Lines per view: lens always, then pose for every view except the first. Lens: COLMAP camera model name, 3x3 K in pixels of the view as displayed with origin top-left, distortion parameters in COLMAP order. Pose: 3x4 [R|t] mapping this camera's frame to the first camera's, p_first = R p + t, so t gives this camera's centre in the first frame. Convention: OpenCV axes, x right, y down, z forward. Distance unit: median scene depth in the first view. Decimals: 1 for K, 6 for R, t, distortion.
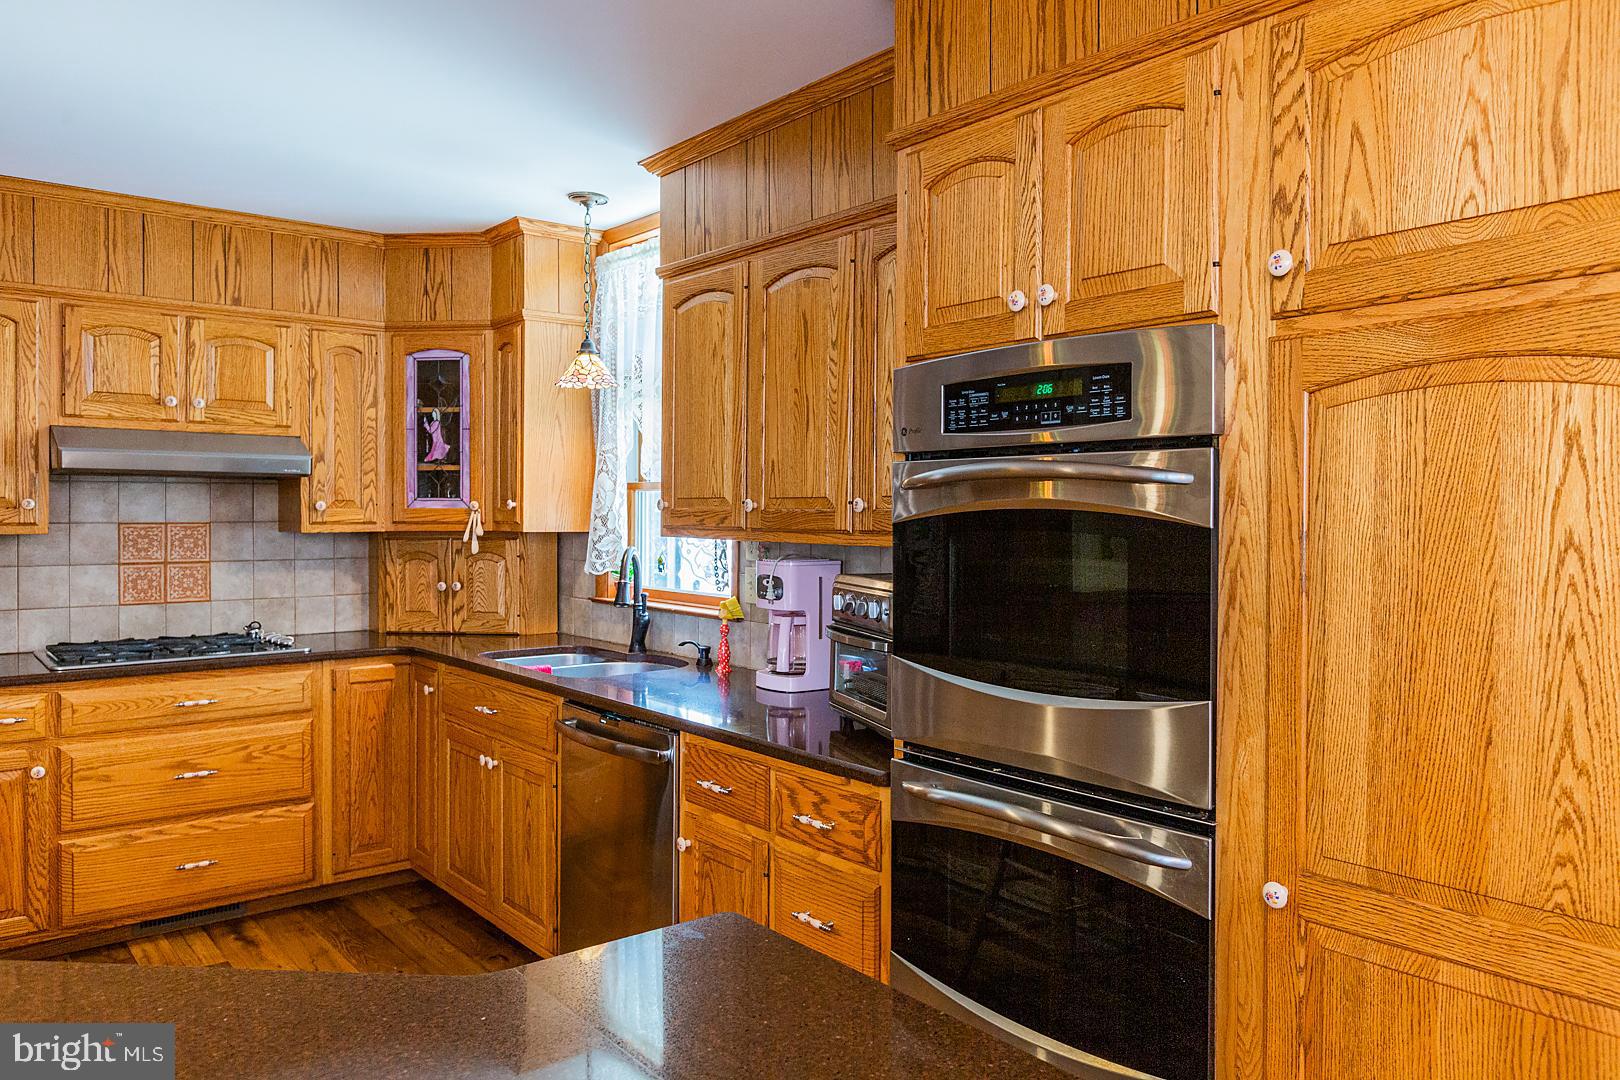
lens RADIAL K [[1119.8, 0, 824.5], [0, 1119.8, 520.6], [0, 0, 1]] dist [-0.003737, -0.000962]
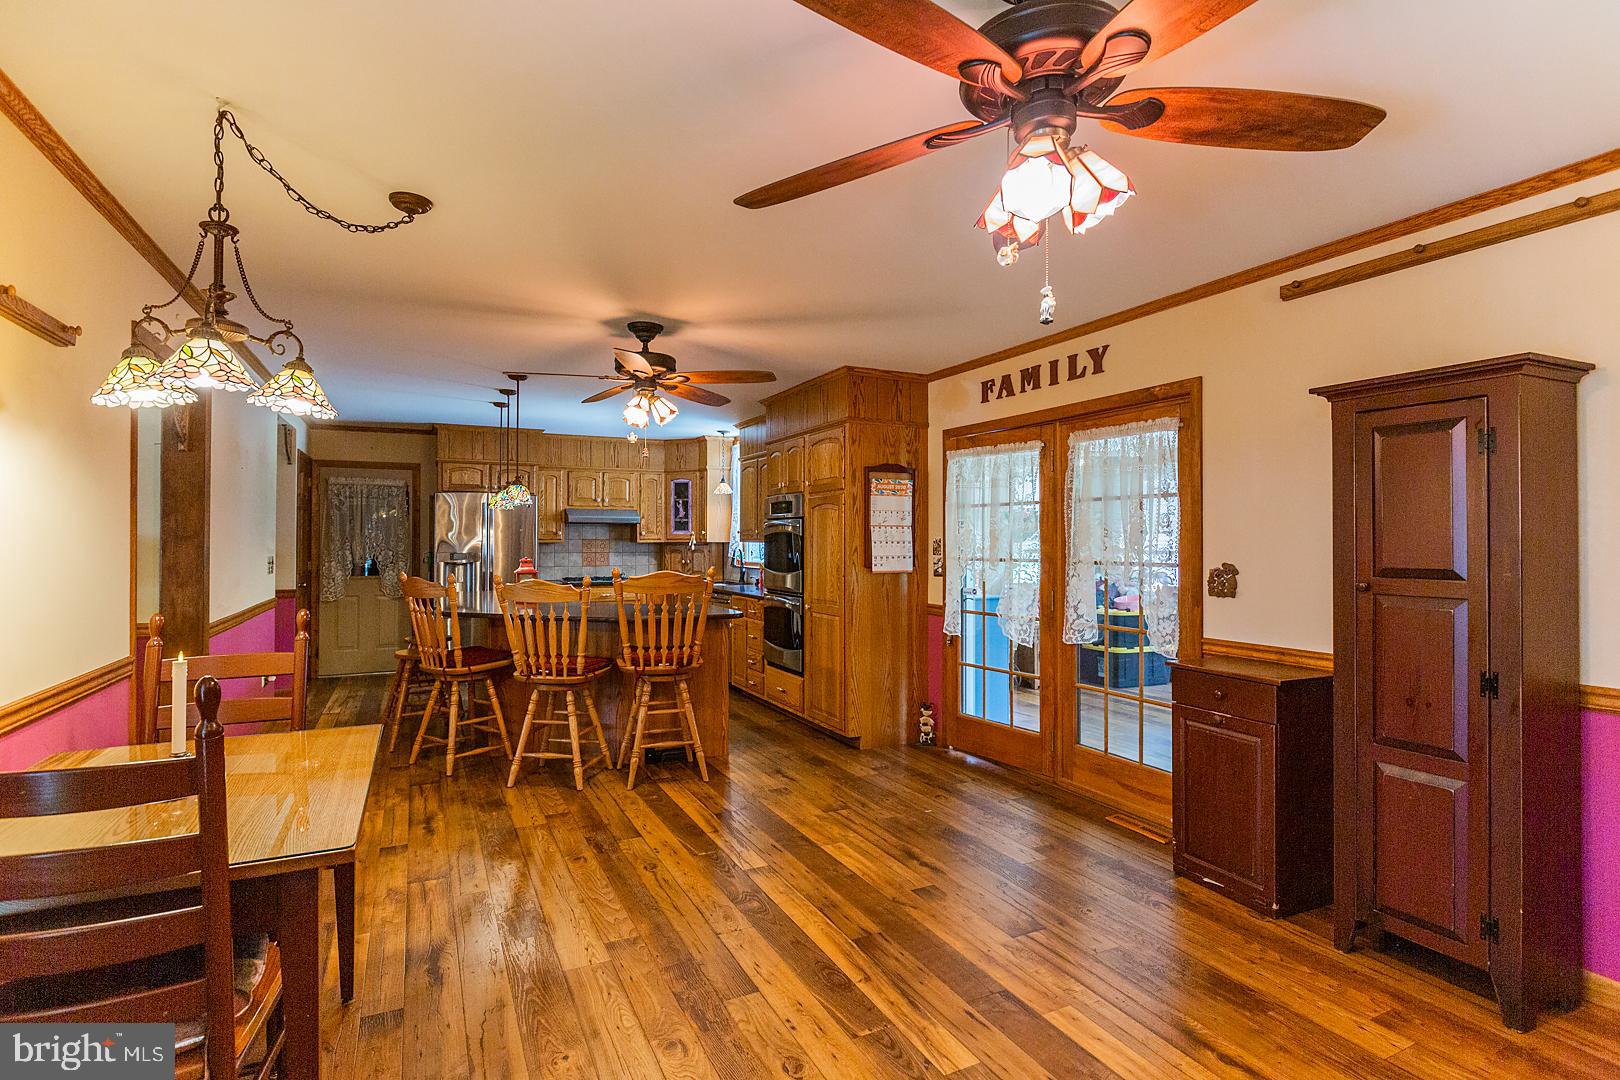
lens RADIAL K [[806.5, 0, 815.1], [0, 806.5, 533.1], [0, 0, 1]] dist [-0.008837, 0.001050]
pose [[0.971999, -0.004957, -0.234934, 0.556331], [0.001173, 0.999867, -0.016240, 0.023868], [0.234984, 0.015510, 0.971876, -1.090449]]
